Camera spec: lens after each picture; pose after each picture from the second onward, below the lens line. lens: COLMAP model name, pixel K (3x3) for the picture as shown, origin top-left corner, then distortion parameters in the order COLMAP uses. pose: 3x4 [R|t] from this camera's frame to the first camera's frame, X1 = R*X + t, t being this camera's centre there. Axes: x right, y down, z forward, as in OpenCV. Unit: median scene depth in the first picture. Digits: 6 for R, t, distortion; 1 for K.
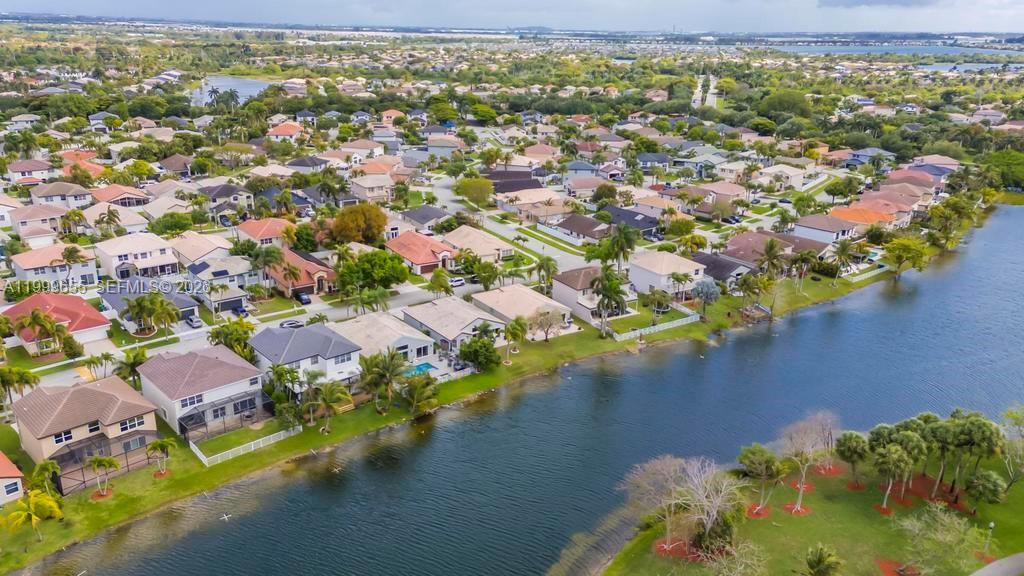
lens RADIAL K [[754.7, 0, 512.0], [0, 754.7, 288.0], [0, 0, 1]] dist [0.069545, 0.004168]
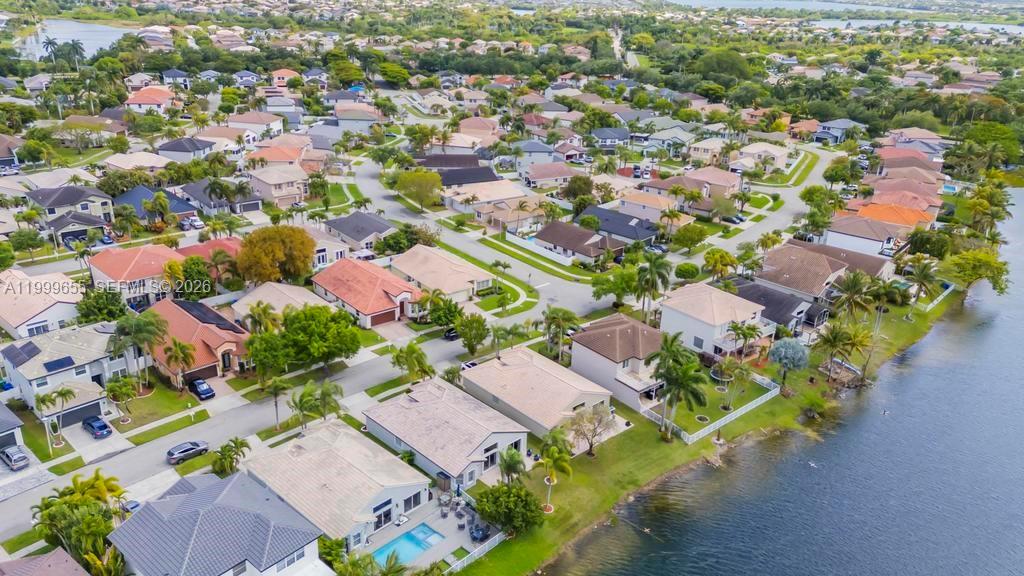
lens RADIAL K [[754.7, 0, 512.0], [0, 754.7, 288.0], [0, 0, 1]] dist [0.069545, 0.004168]
pose [[0.989411, -0.037896, 0.140109, -0.065025], [0.029291, 0.997585, 0.062974, -0.070473], [-0.142157, -0.058203, 0.988131, 0.206947]]
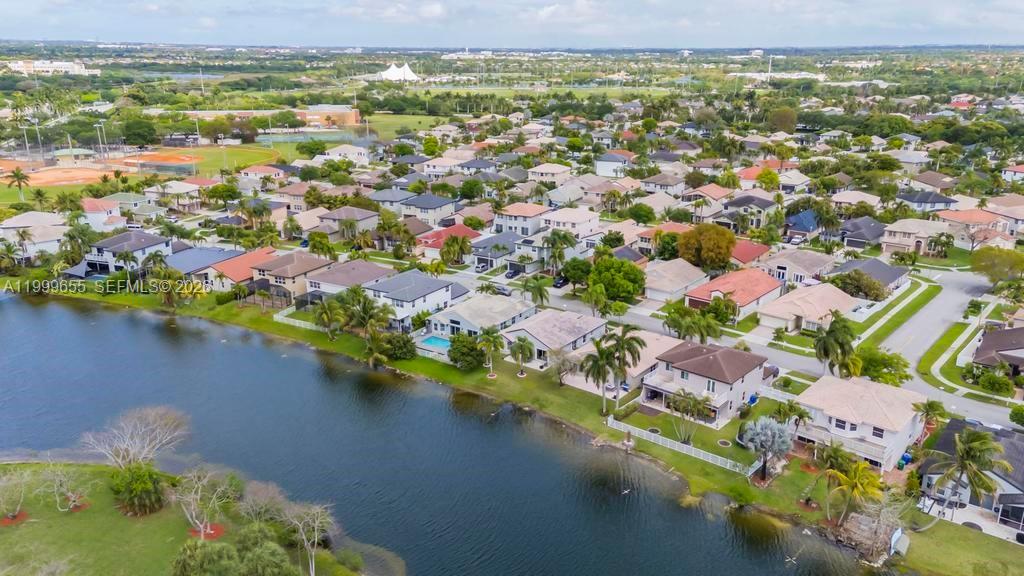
lens RADIAL K [[754.7, 0, 512.0], [0, 754.7, 288.0], [0, 0, 1]] dist [0.069545, 0.004168]
pose [[0.307867, 0.272084, -0.911695, 0.455209], [-0.306088, 0.935619, 0.175862, -0.097120], [0.900849, 0.224917, 0.371327, 0.352434]]
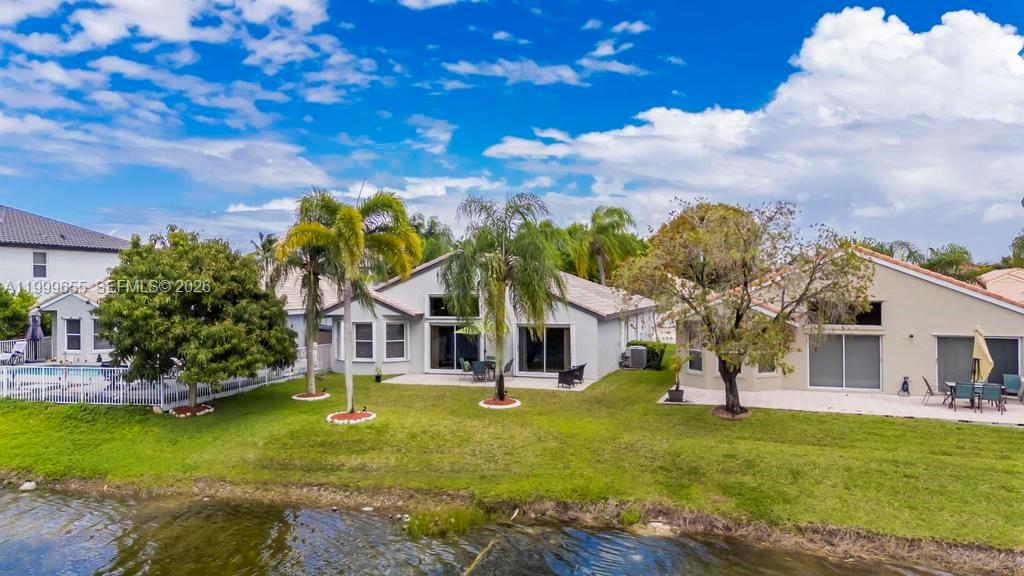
lens RADIAL K [[768.0, 0, 512.0], [0, 768.0, 288.0], [0, 0, 1]] dist [0.075093, 0.000150]
pose [[0.592544, -0.019413, -0.805304, 0.090859], [-0.246343, 0.947449, -0.204098, 0.053266], [0.766946, 0.319318, 0.556623, 0.499658]]
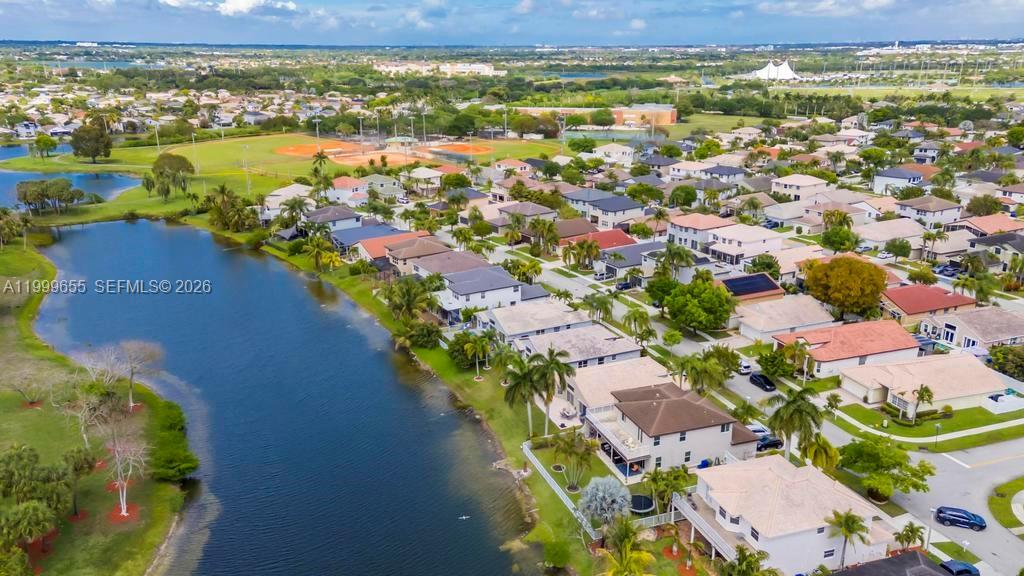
lens RADIAL K [[754.7, 0, 512.0], [0, 754.7, 288.0], [0, 0, 1]] dist [0.069545, 0.004168]
pose [[-0.197148, 0.281667, -0.939040, 0.456828], [-0.317186, 0.887997, 0.332948, -0.178471], [0.927645, 0.363490, -0.085726, 0.587598]]
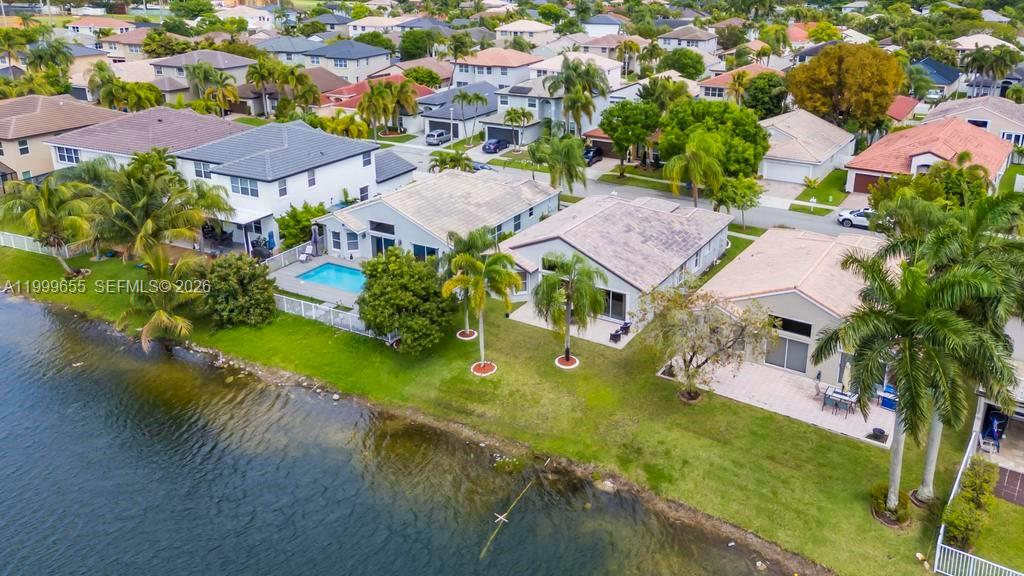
lens RADIAL K [[759.0, 0, 529.4], [0, 759.0, 236.1], [0, 0, 1]] dist [0.065355, -0.000121]
pose [[0.392679, 0.291674, -0.872198, 0.153248], [-0.301714, 0.936745, 0.177422, -0.012322], [0.868776, 0.193484, 0.455842, 0.464181]]
